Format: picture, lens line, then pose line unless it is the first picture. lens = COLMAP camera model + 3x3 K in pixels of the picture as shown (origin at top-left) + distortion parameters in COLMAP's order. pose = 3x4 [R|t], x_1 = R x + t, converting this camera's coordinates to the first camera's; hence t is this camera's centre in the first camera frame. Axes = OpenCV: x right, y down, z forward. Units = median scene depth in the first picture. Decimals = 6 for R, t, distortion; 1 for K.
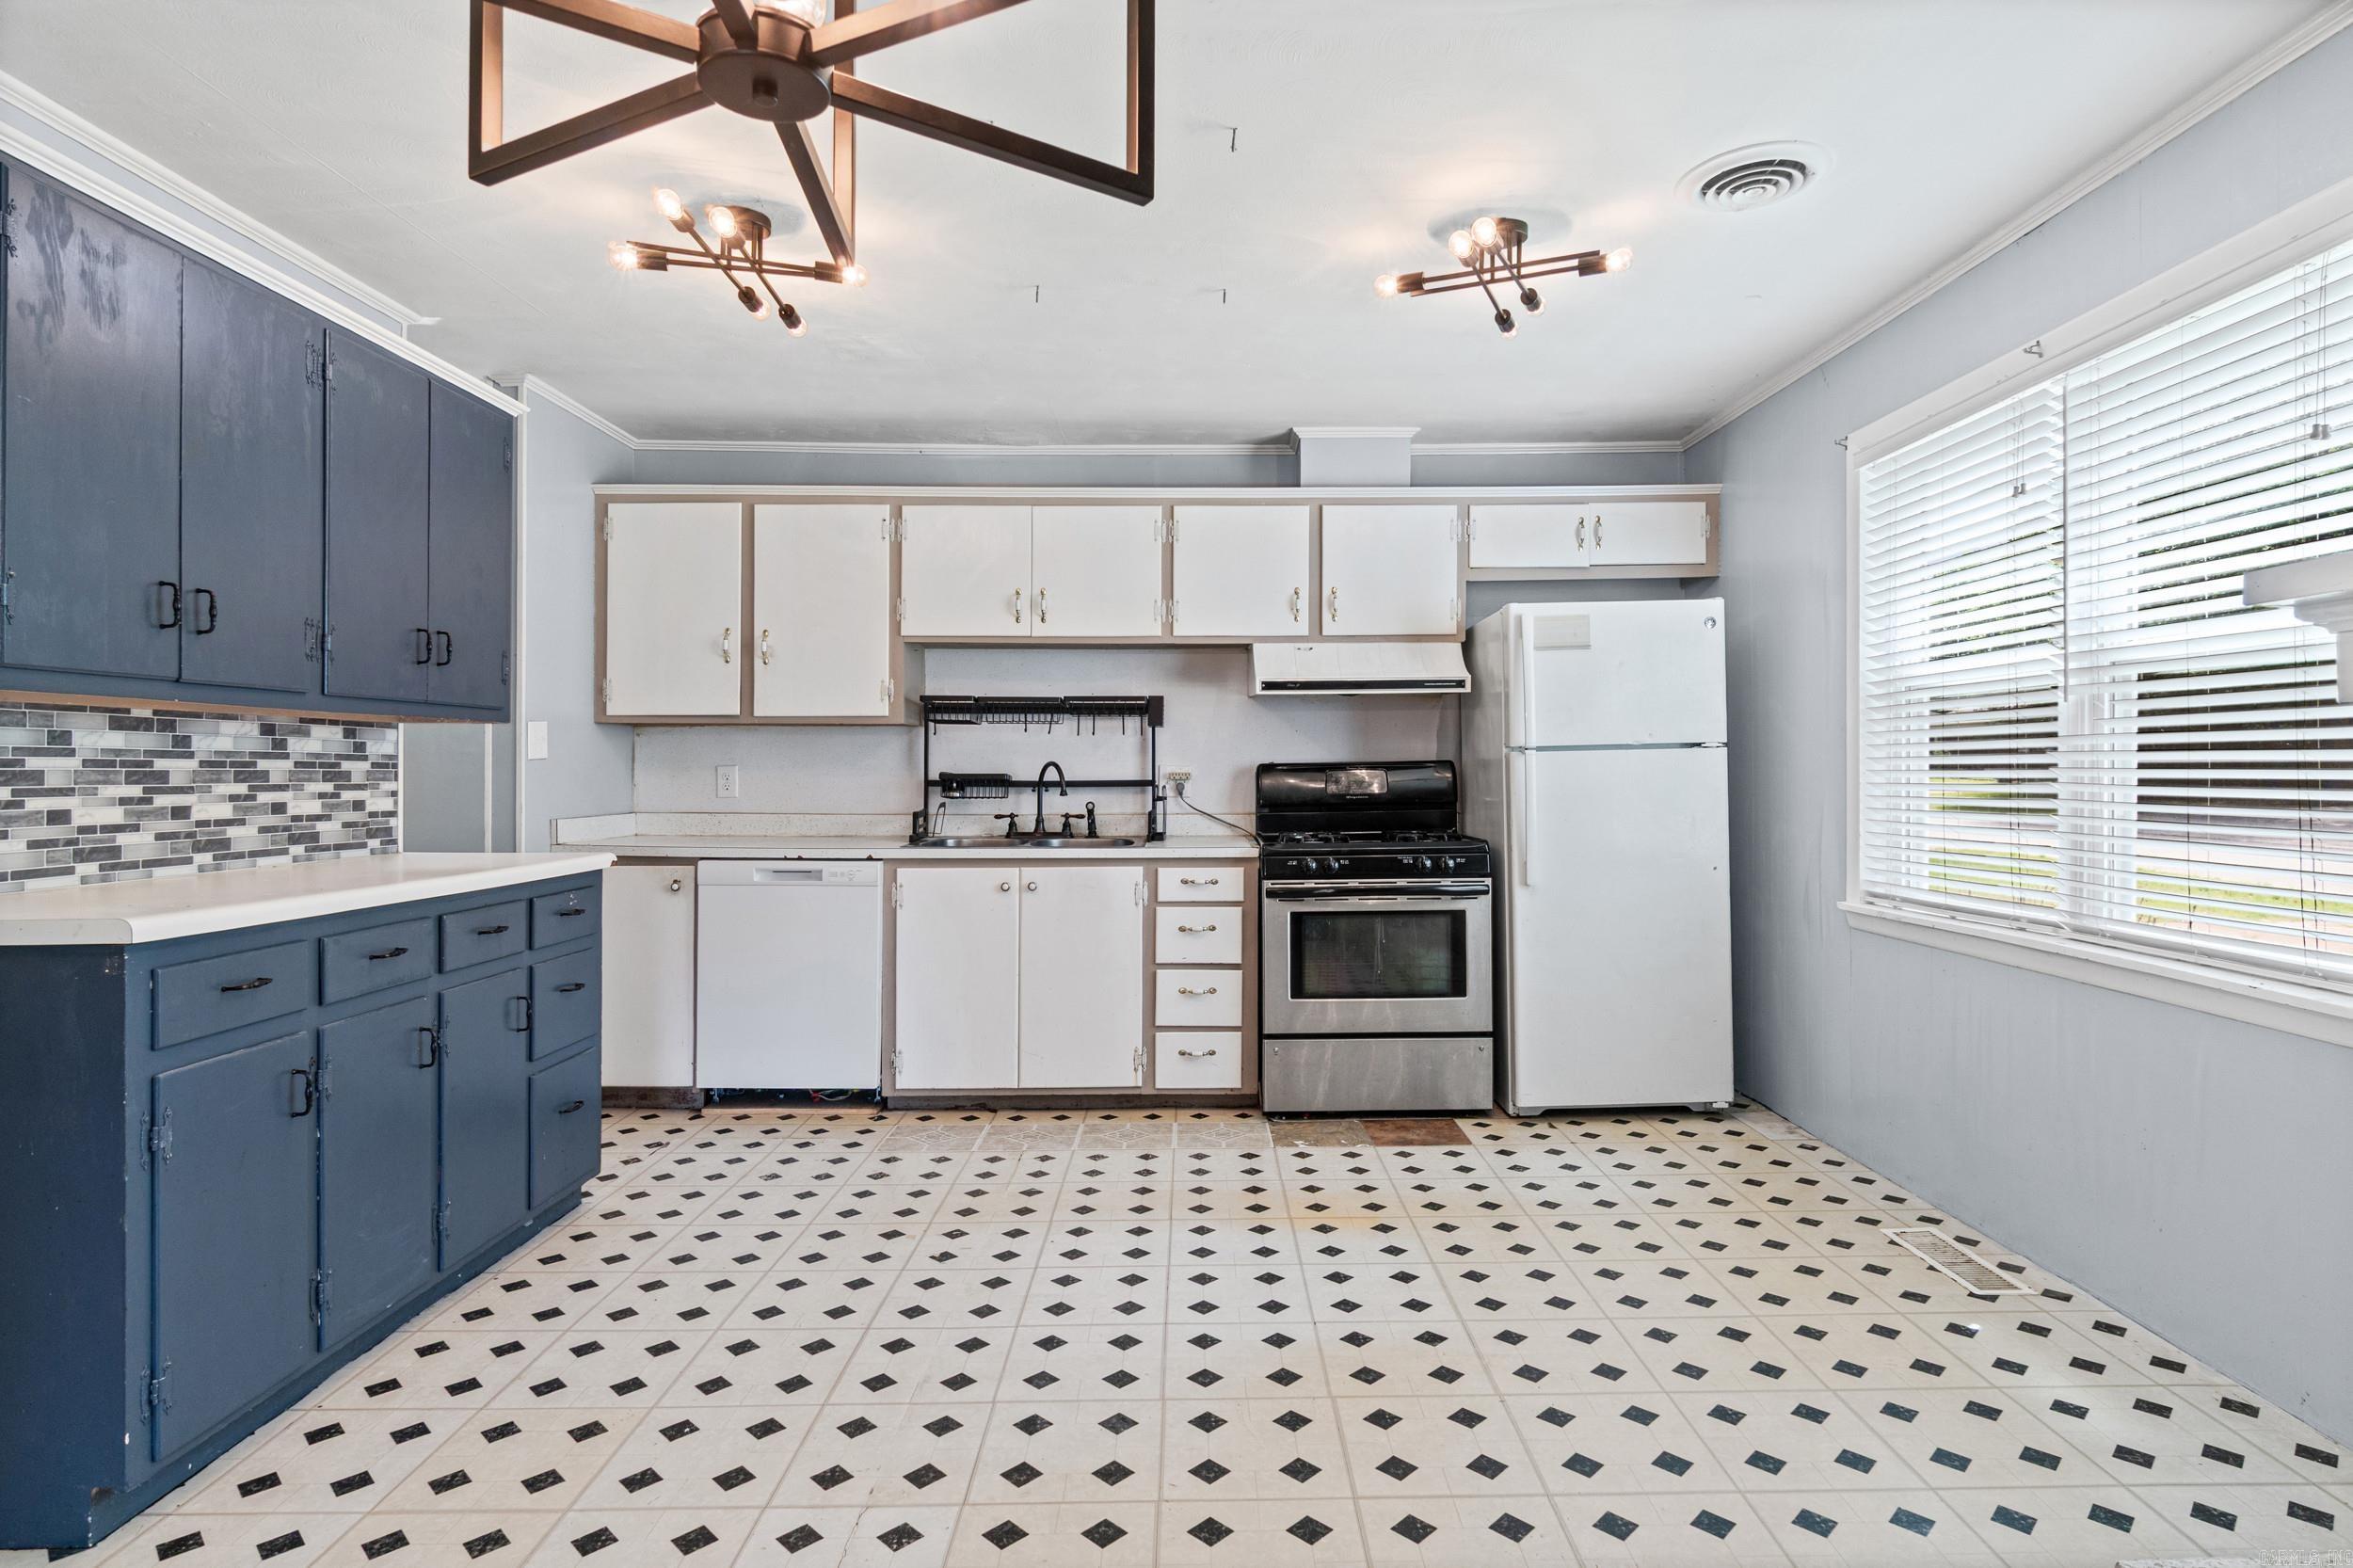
lens RADIAL K [[1196.2, 0, 1261.9], [0, 1196.2, 745.9], [0, 0, 1]] dist [-0.005283, 0.002639]
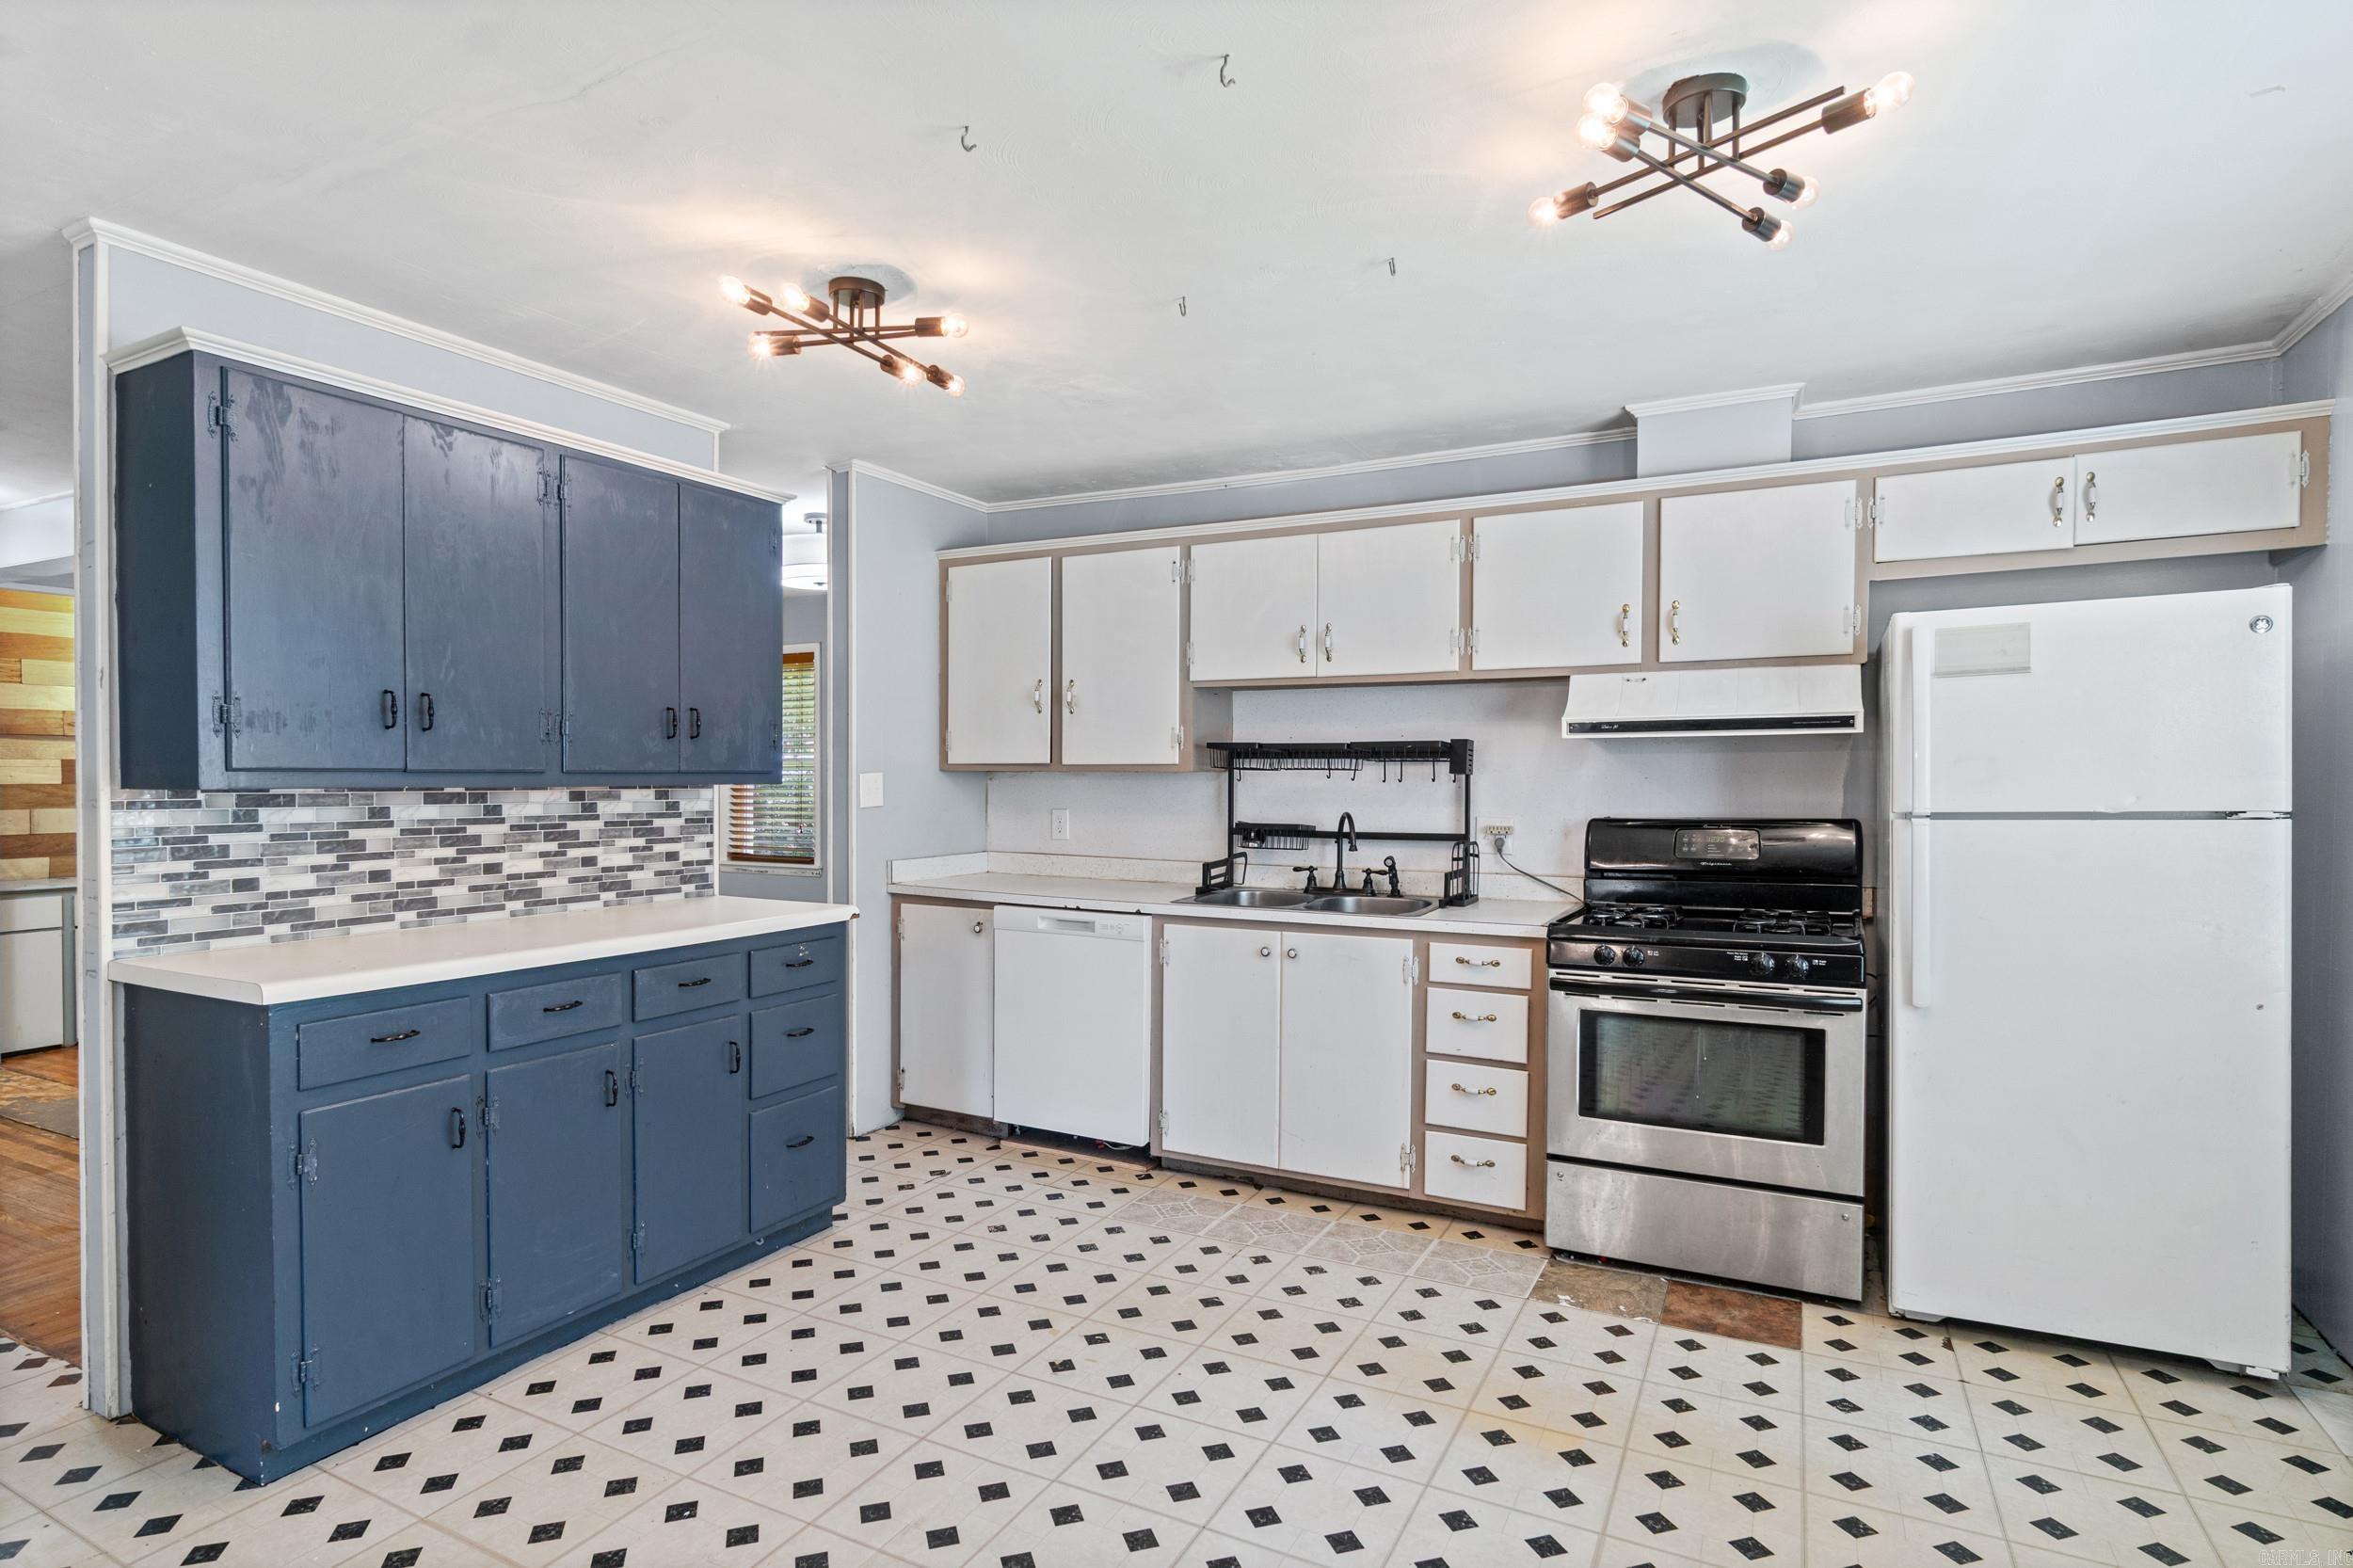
lens RADIAL K [[1196.2, 0, 1217.0], [0, 1196.2, 785.8], [0, 0, 1]] dist [-0.005283, 0.002639]
pose [[0.876457, 0.010985, -0.481355, 0.201564], [0.002181, 0.999639, 0.026784, -0.036364], [0.481475, -0.024525, 0.876117, 0.175432]]
